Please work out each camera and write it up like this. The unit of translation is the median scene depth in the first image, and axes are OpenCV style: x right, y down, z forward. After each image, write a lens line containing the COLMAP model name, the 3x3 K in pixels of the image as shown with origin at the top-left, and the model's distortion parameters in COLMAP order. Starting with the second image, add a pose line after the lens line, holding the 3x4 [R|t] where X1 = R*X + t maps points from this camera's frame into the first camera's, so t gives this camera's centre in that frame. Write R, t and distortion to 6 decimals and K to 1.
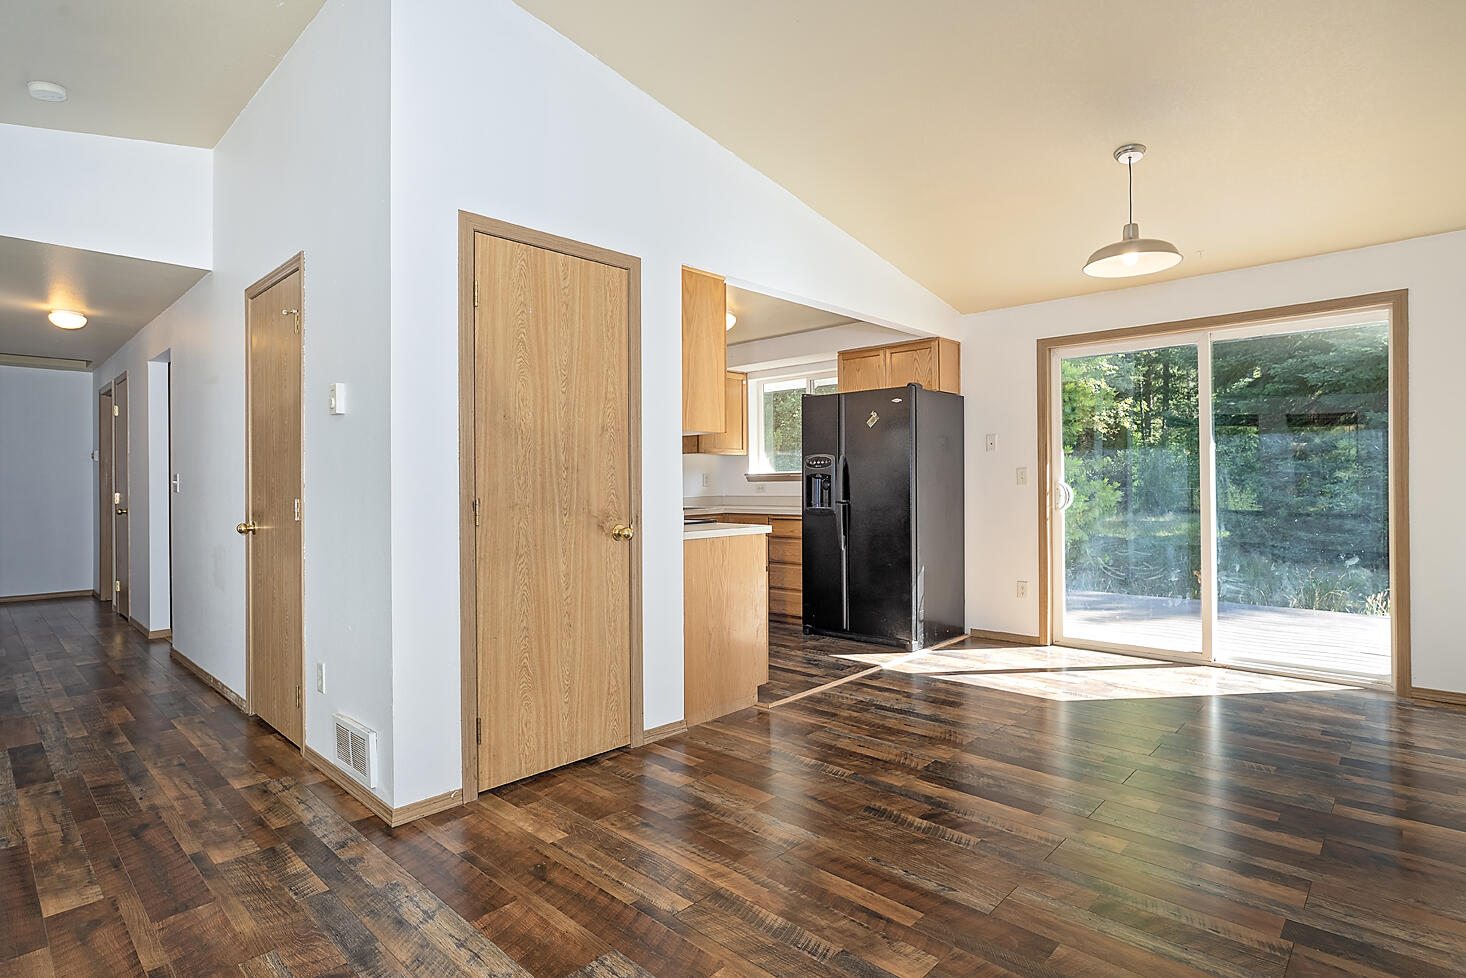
lens RADIAL K [[757.8, 0, 725.7], [0, 757.8, 482.1], [0, 0, 1]] dist [-0.019480, 0.010002]
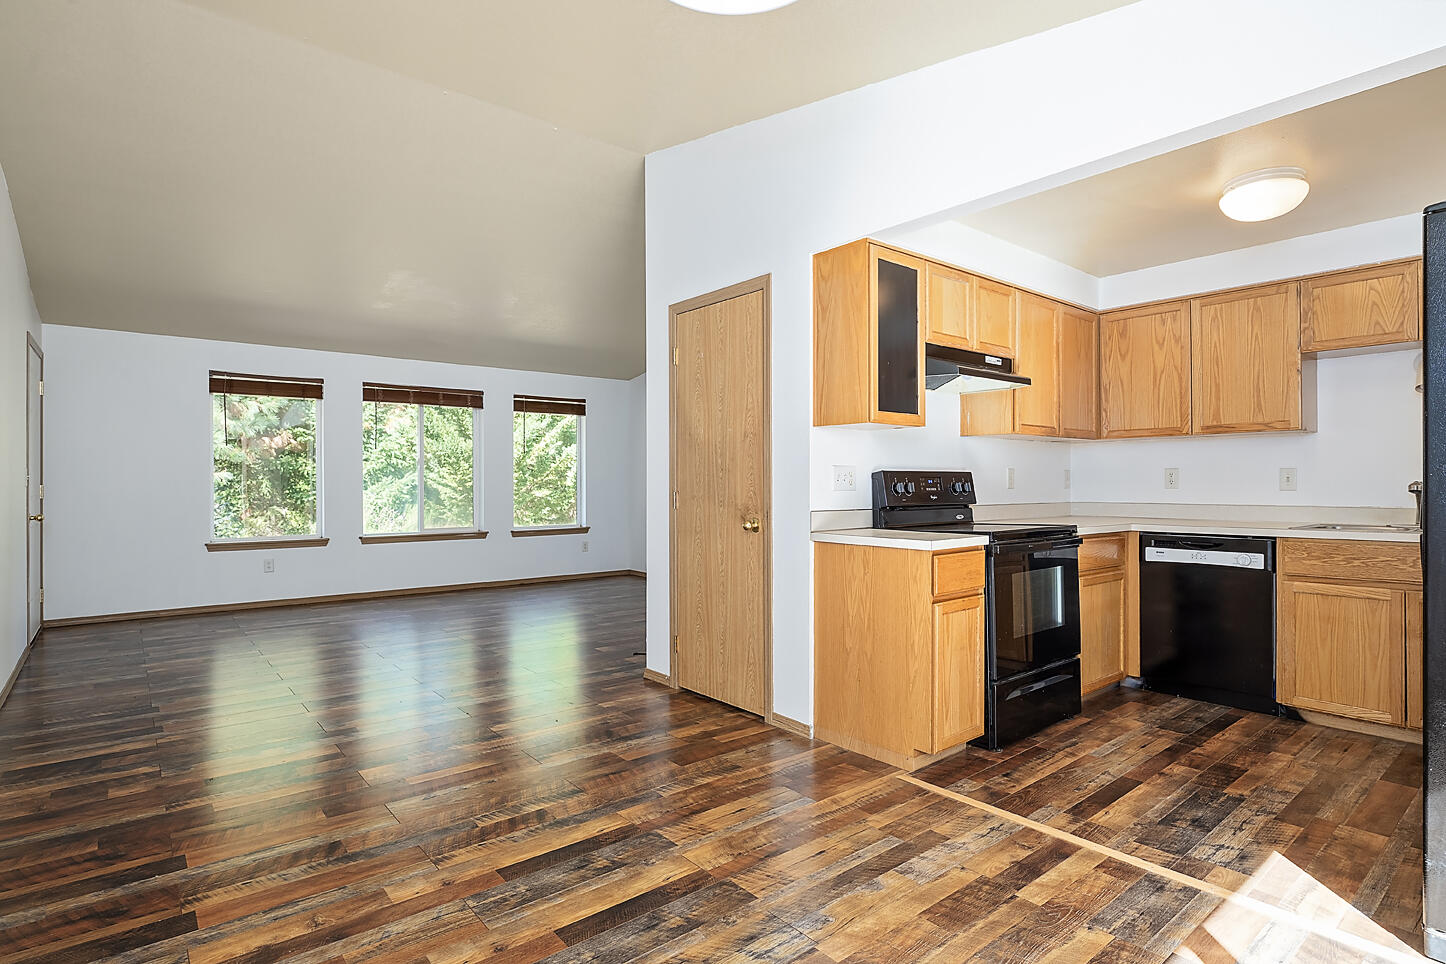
lens RADIAL K [[747.4, 0, 719.2], [0, 747.4, 484.3], [0, 0, 1]] dist [-0.019480, 0.010002]
pose [[-0.133996, 0.010667, -0.990924, 0.683358], [0.003602, 0.999941, 0.010277, -0.004541], [0.990975, -0.002192, -0.134026, 0.766836]]
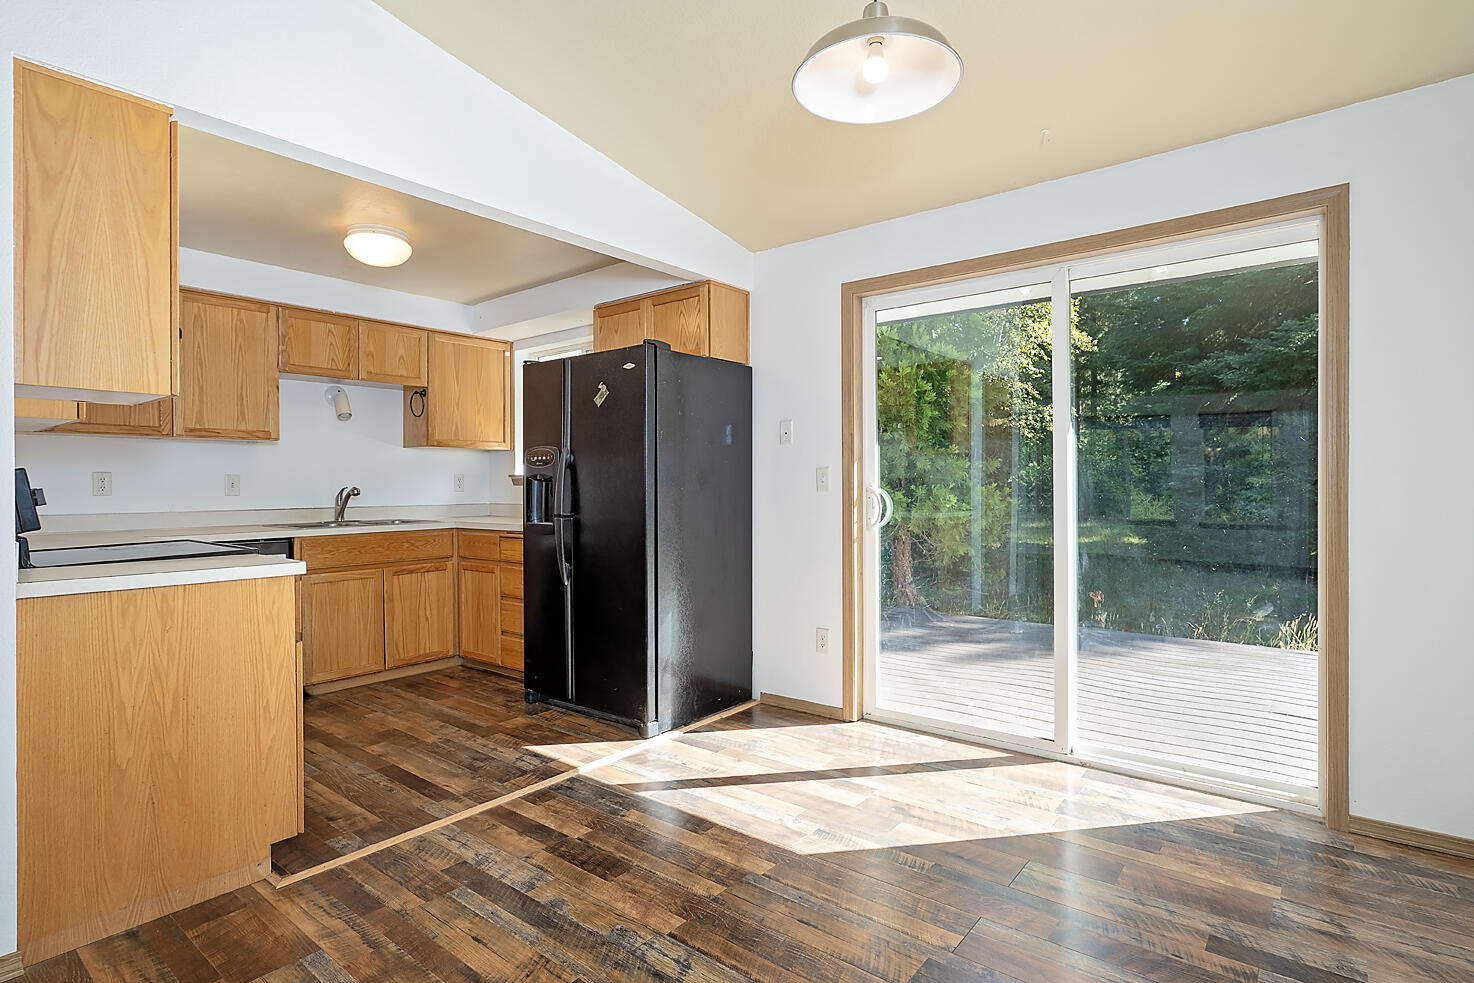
lens RADIAL K [[761.9, 0, 733.3], [0, 761.9, 485.8], [0, 0, 1]] dist [-0.019480, 0.010002]
pose [[0.996700, 0.005207, 0.081007, 0.288902], [-0.005273, 0.999986, 0.000592, -0.001916], [-0.081003, -0.001017, 0.996713, 0.343613]]
